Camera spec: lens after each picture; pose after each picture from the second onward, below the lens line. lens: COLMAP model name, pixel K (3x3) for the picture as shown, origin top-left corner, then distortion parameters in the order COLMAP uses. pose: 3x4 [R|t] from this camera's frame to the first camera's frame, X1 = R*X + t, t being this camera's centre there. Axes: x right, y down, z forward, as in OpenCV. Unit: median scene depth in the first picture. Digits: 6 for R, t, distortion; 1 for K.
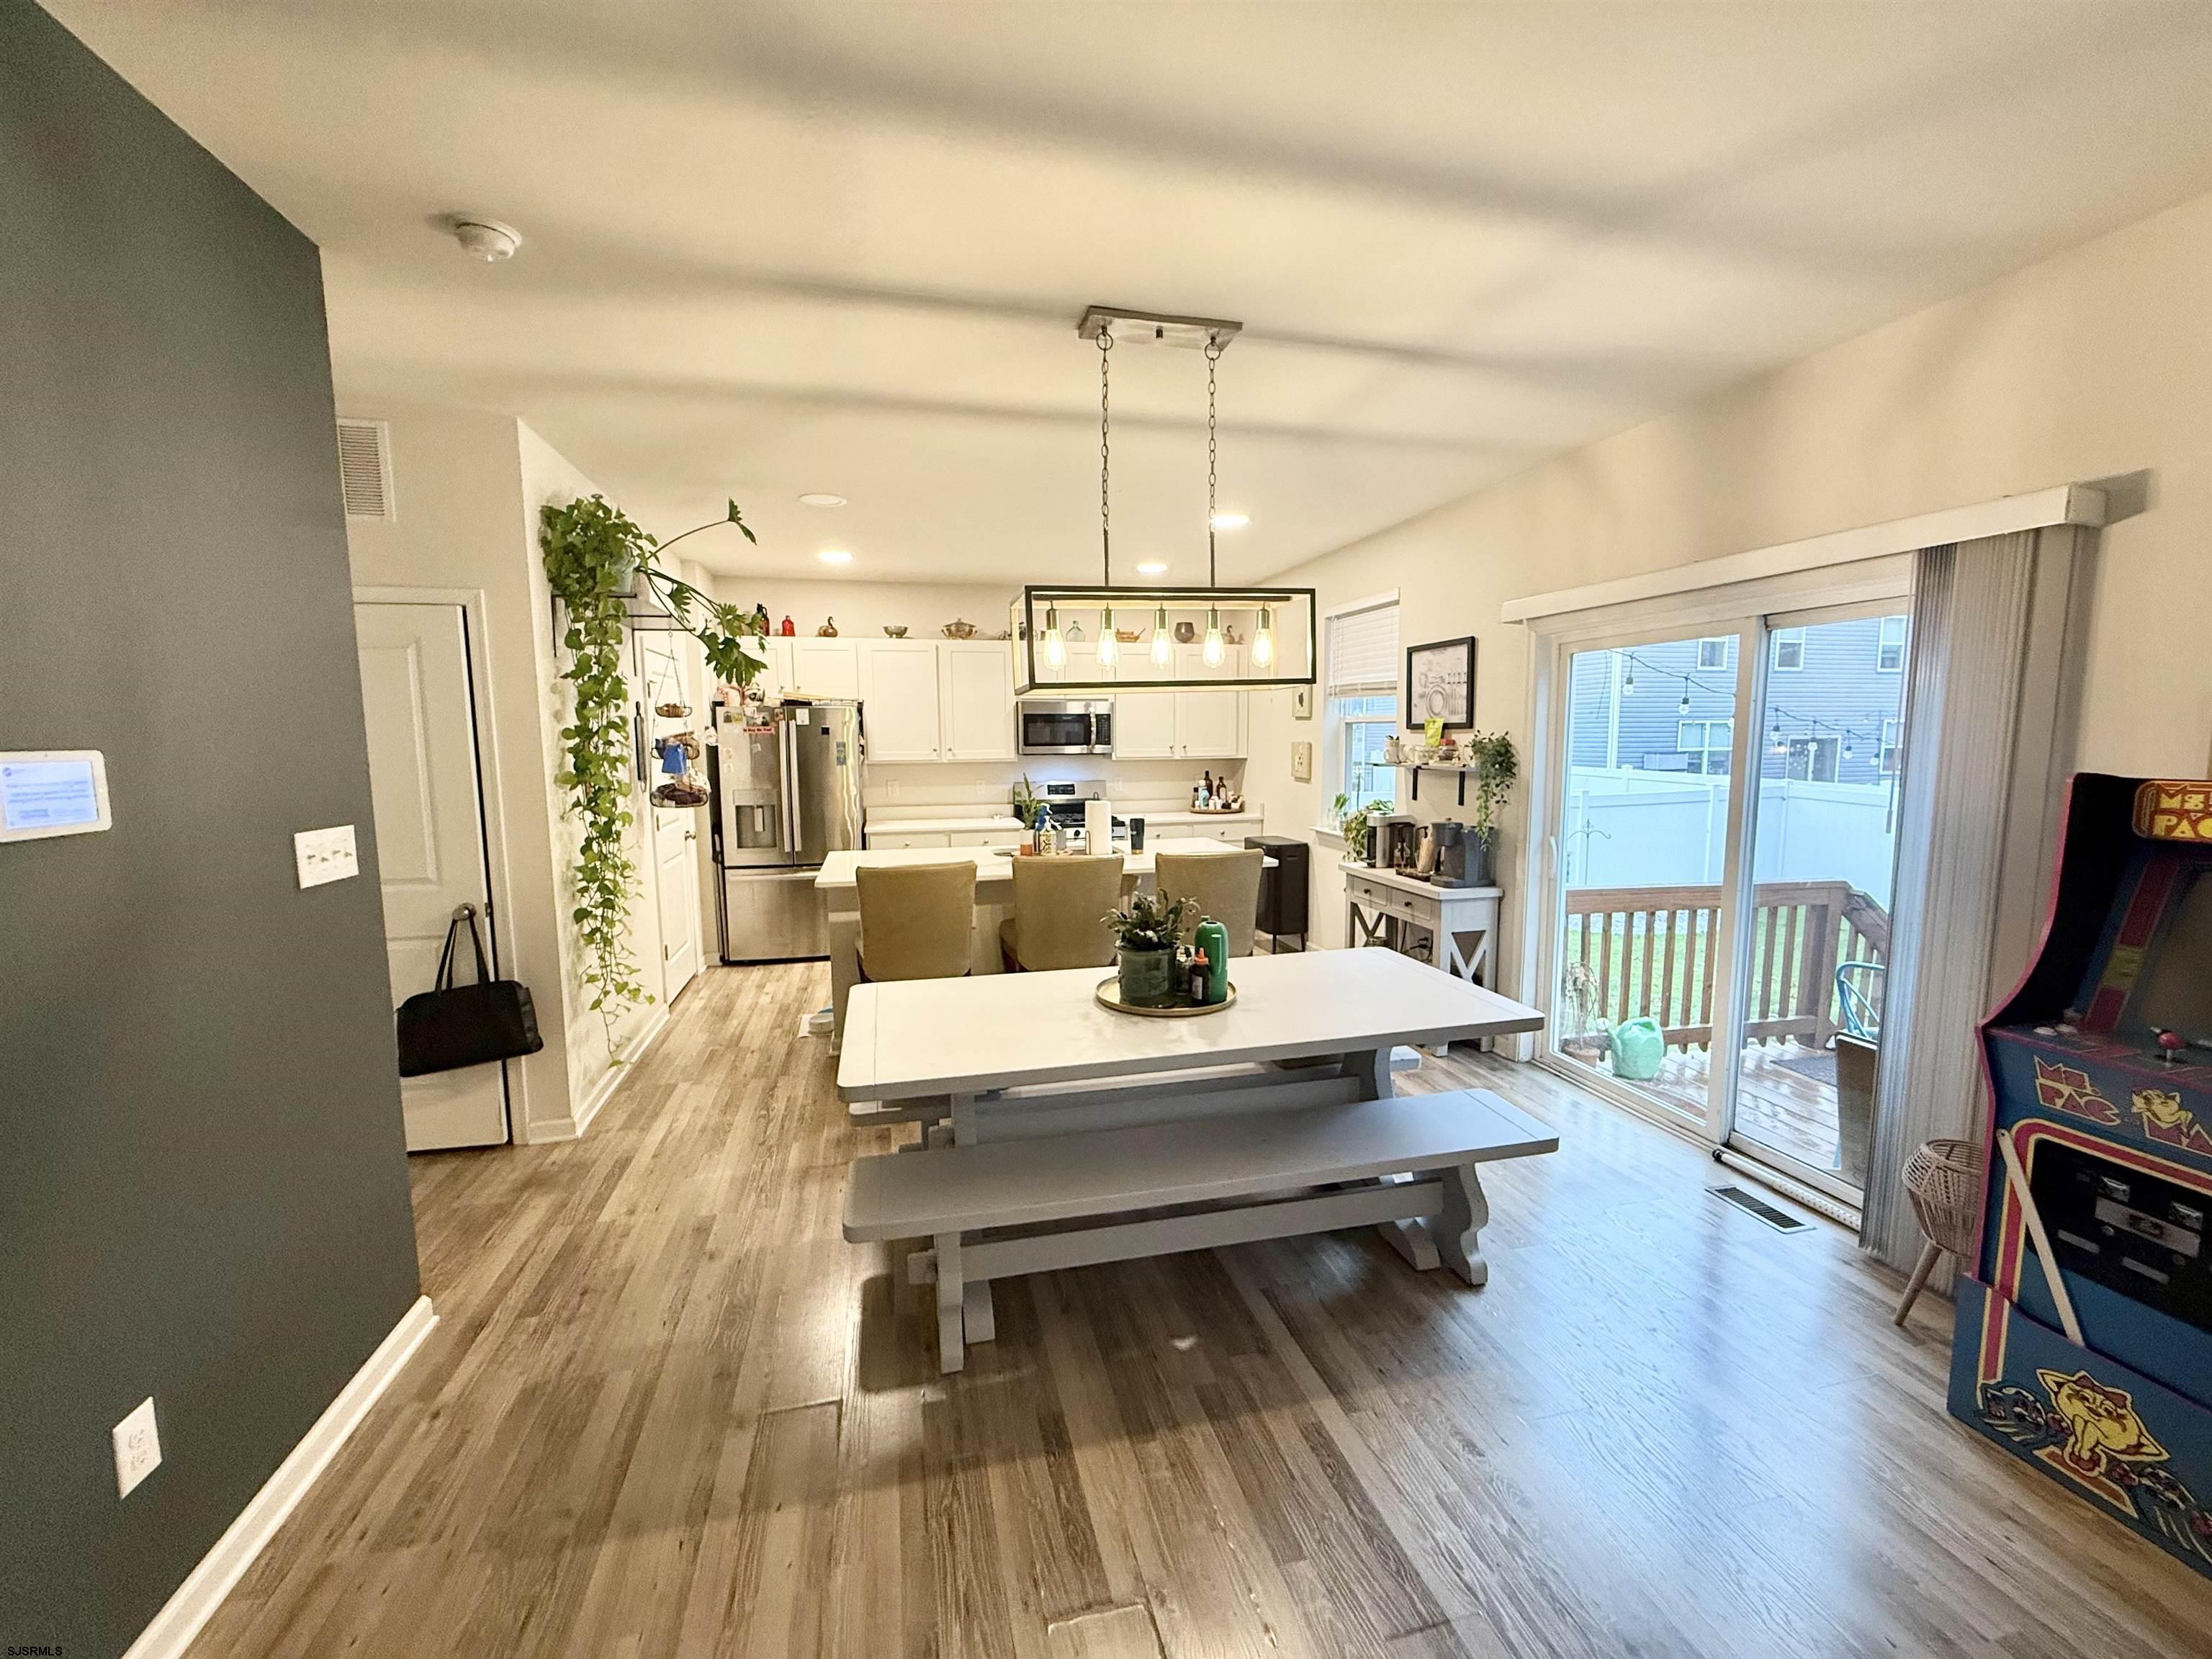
lens RADIAL K [[882.2, 0, 1099.0], [0, 882.2, 829.7], [0, 0, 1]] dist [-0.001169, 0.000153]
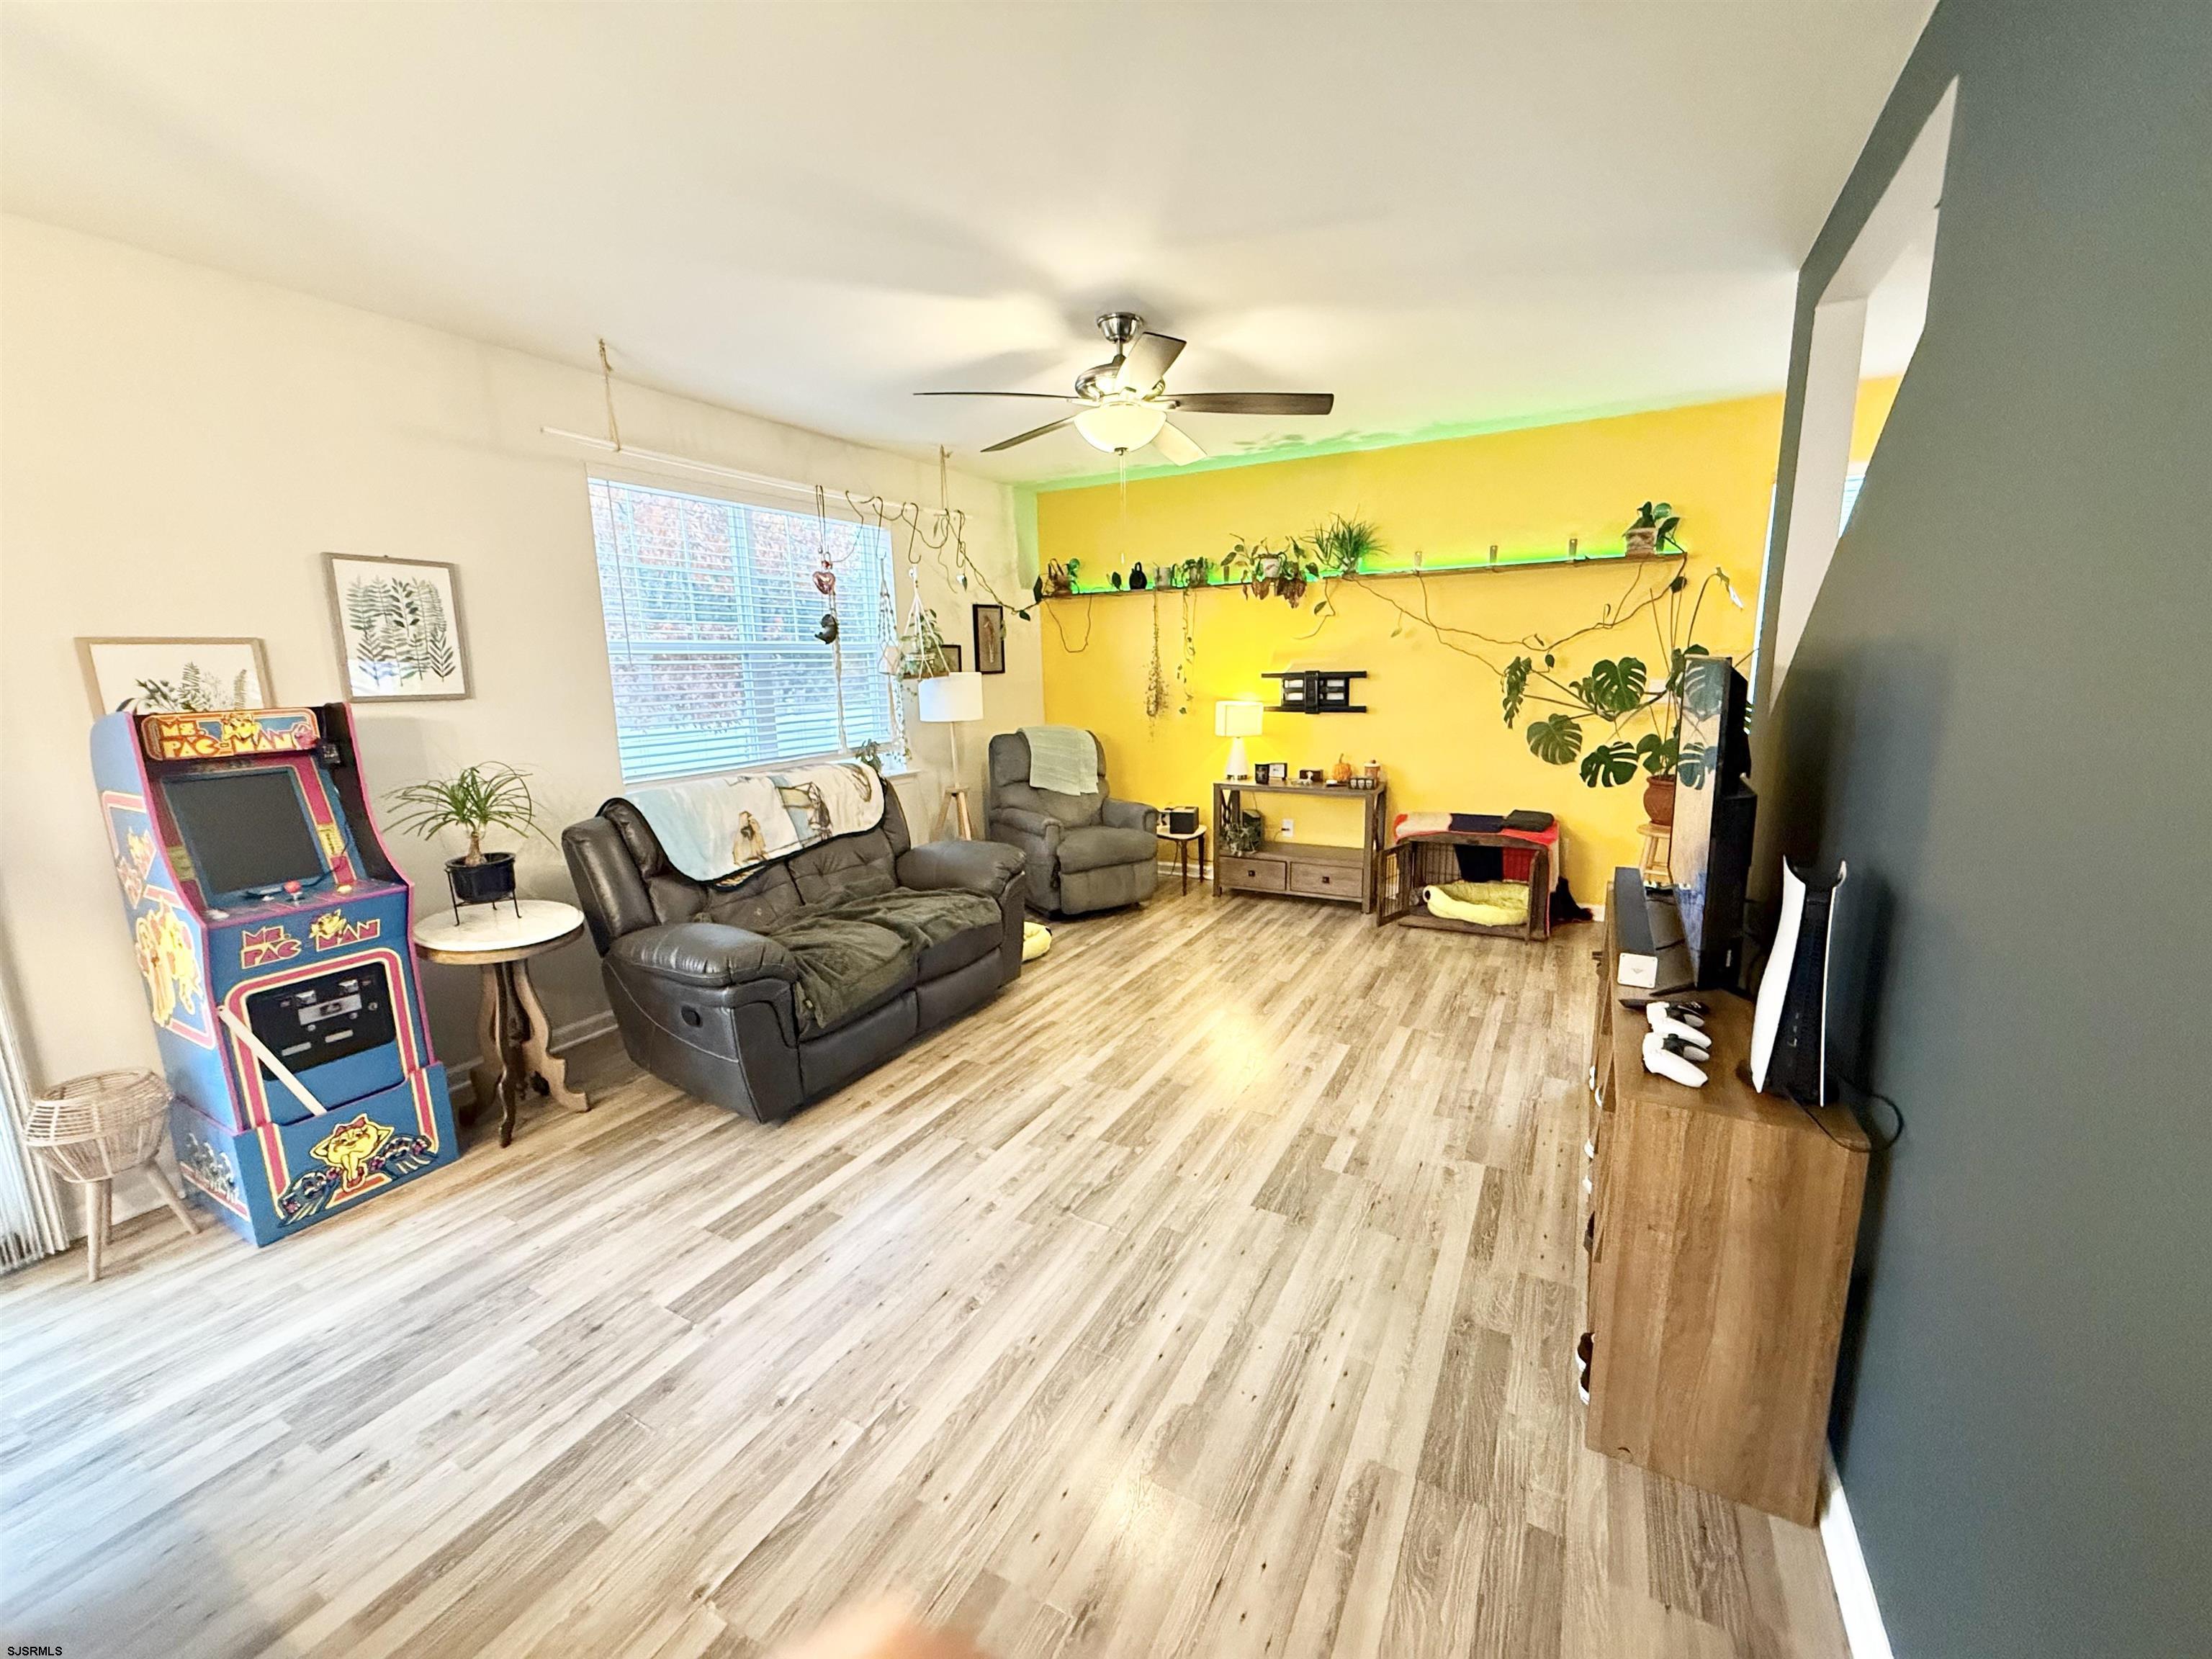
lens RADIAL K [[882.2, 0, 1108.8], [0, 882.2, 825.5], [0, 0, 1]] dist [-0.001169, 0.000153]
pose [[-0.738578, -0.099837, 0.666734, -0.338150], [0.103464, 0.960472, 0.258434, -0.043792], [-0.666181, 0.259857, -0.699054, 0.493137]]
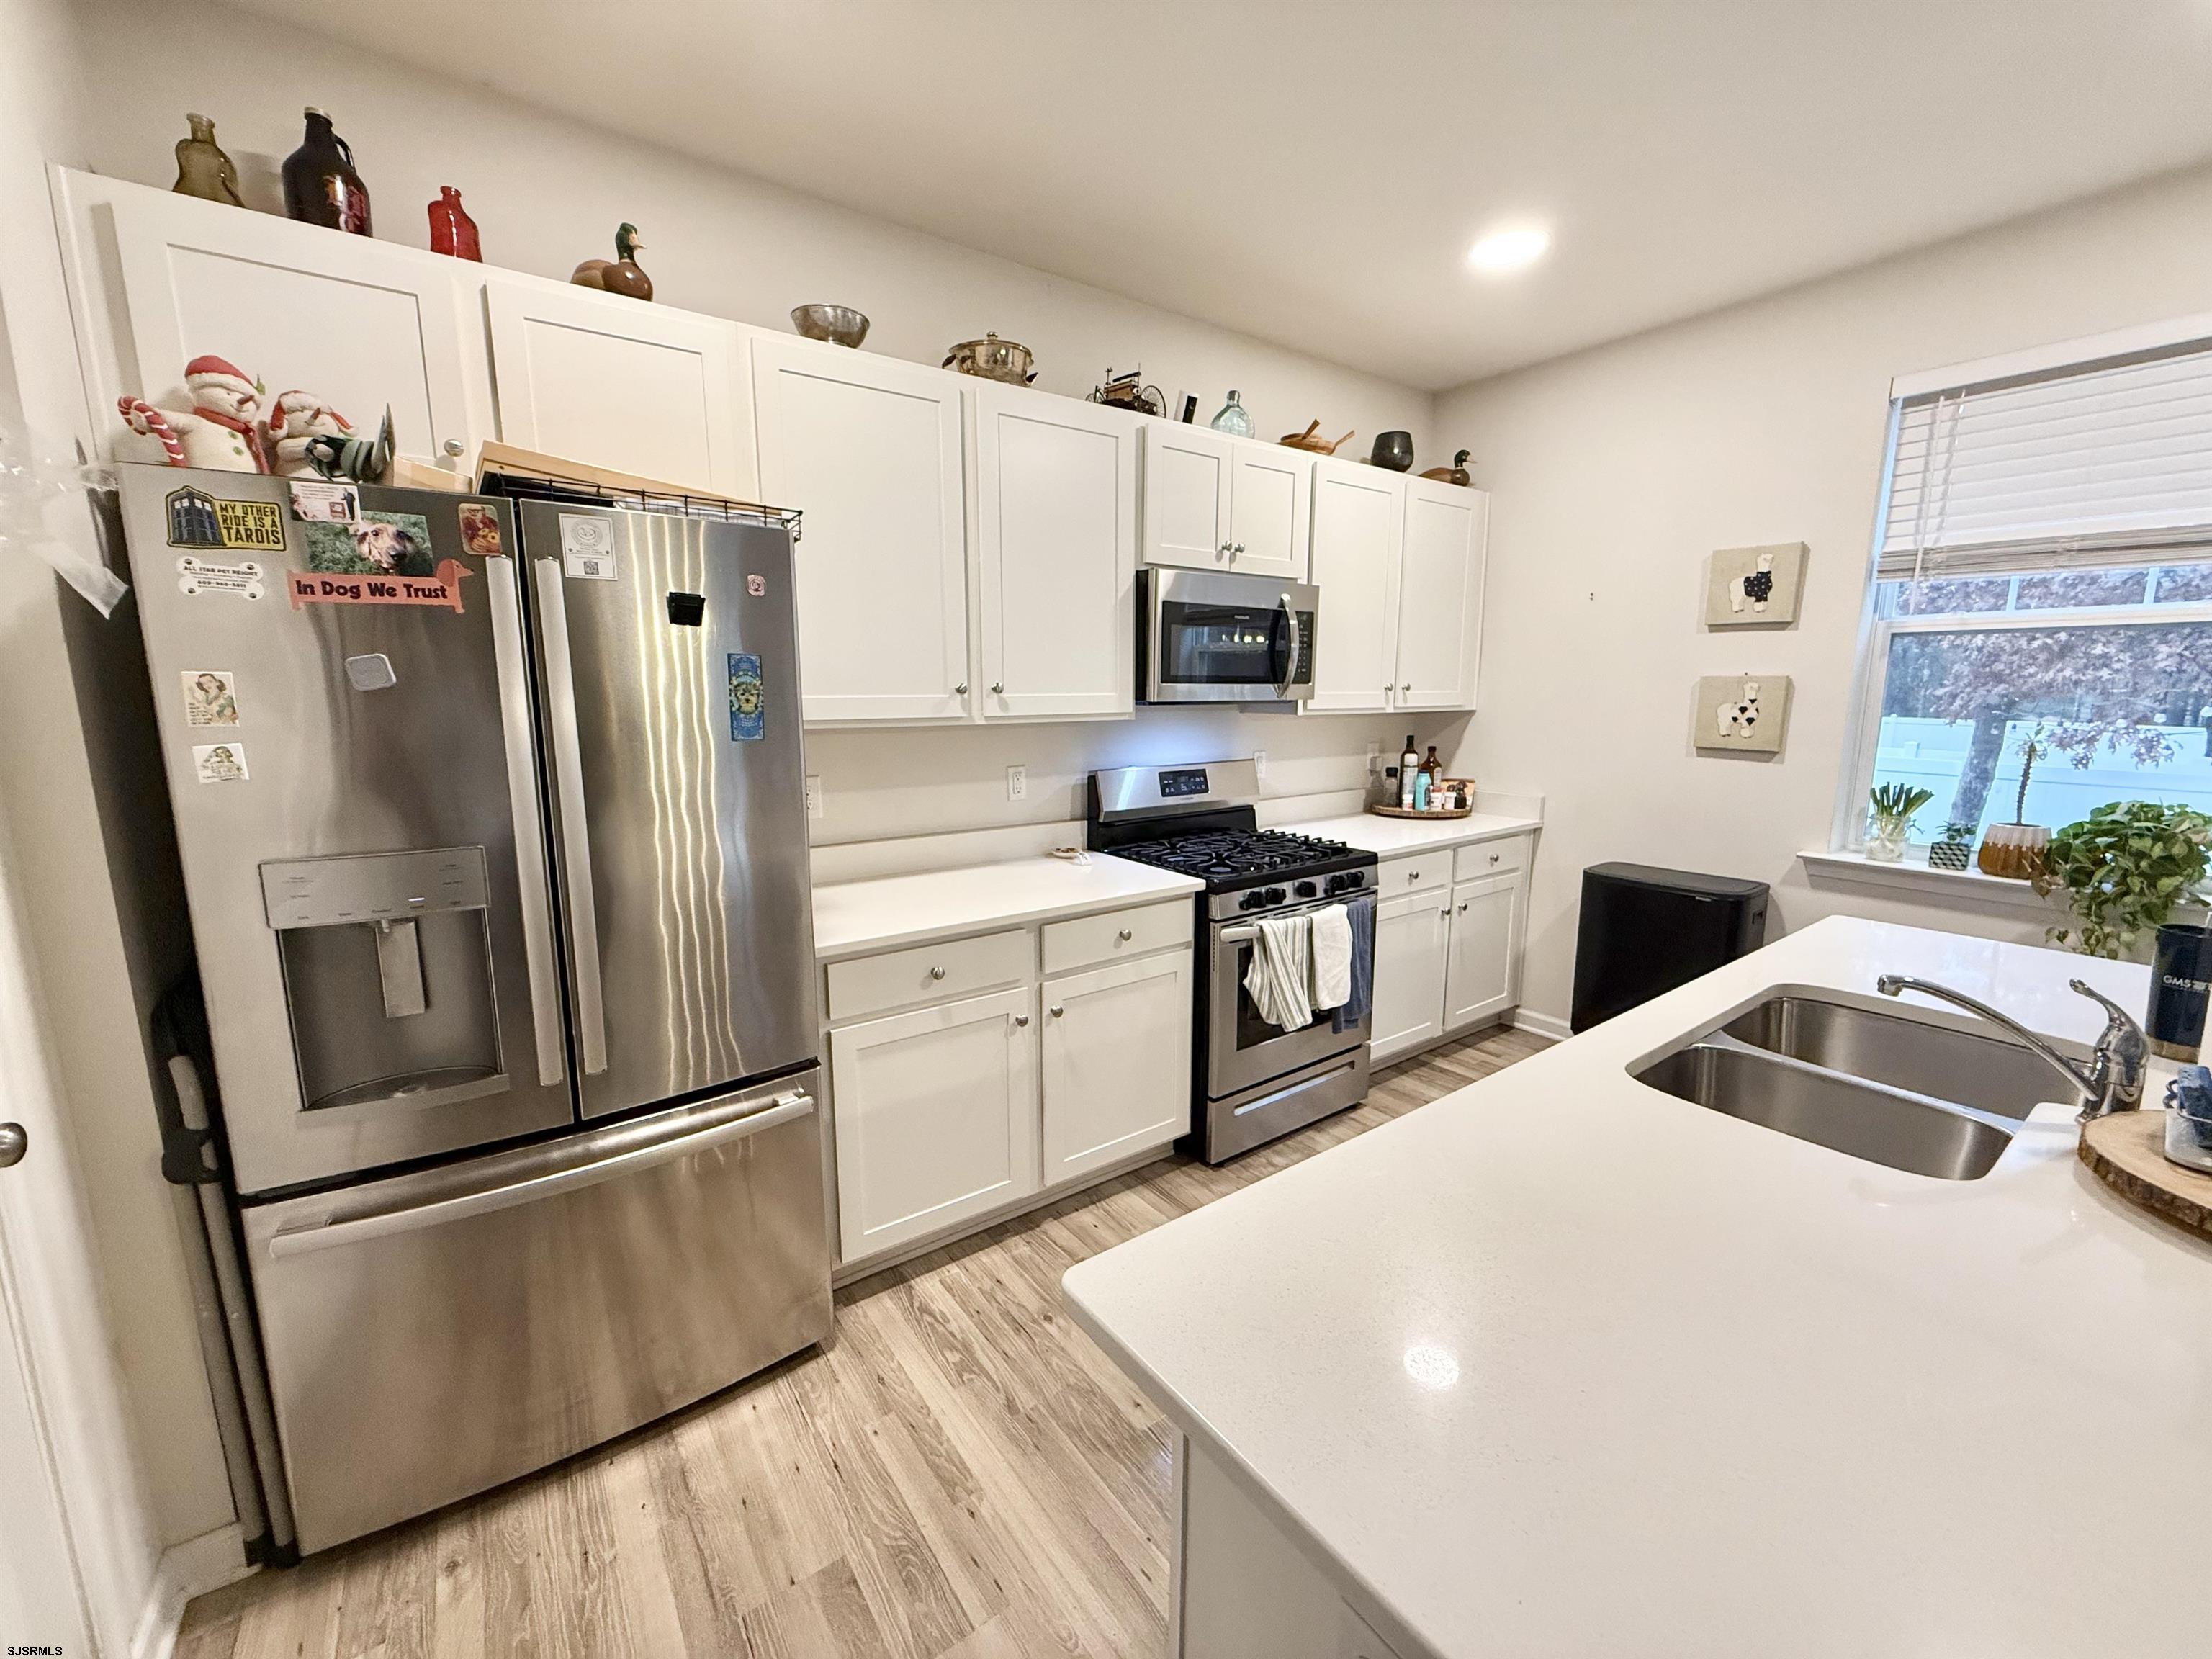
lens RADIAL K [[882.2, 0, 1098.1], [0, 882.2, 829.0], [0, 0, 1]] dist [-0.001169, 0.000153]
pose [[0.925286, -0.054215, 0.375376, -0.475066], [0.035316, 0.997747, 0.057049, -0.091476], [-0.377623, -0.039530, 0.925115, 1.125174]]
